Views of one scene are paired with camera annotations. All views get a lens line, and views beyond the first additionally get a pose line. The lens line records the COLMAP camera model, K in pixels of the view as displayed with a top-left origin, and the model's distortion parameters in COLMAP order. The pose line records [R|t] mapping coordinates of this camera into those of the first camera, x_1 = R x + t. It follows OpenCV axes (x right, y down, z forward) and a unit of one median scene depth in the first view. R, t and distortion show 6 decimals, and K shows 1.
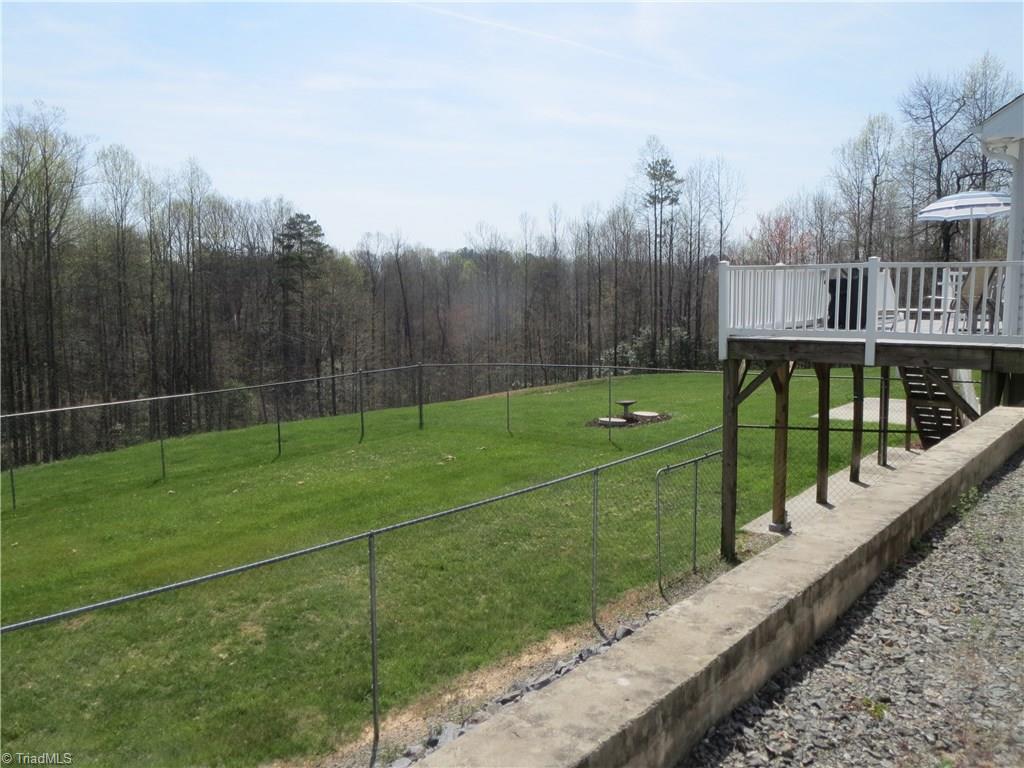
lens RADIAL K [[881.6, 0, 512.0], [0, 881.6, 384.0], [0, 0, 1]] dist [-0.015321, 0.010261]
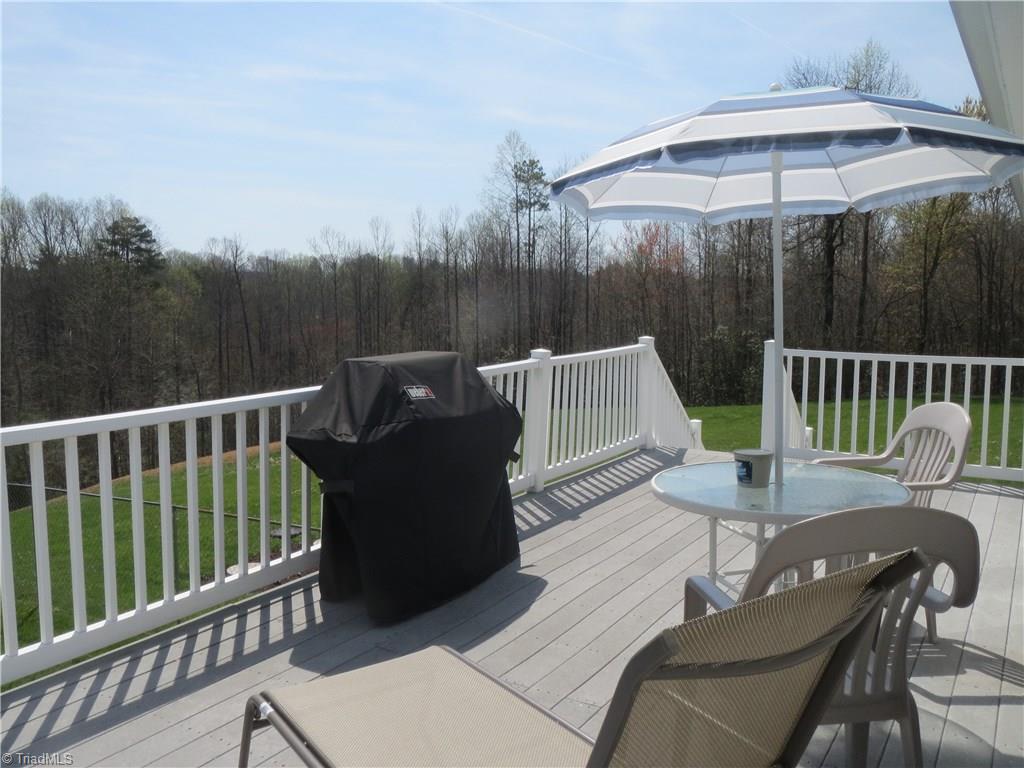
lens RADIAL K [[881.6, 0, 512.0], [0, 881.6, 384.0], [0, 0, 1]] dist [-0.015321, 0.010261]
pose [[0.994730, -0.009840, 0.102060, 0.057825], [0.010570, 0.999922, -0.006616, -0.019401], [-0.101987, 0.007660, 0.994756, 0.104544]]
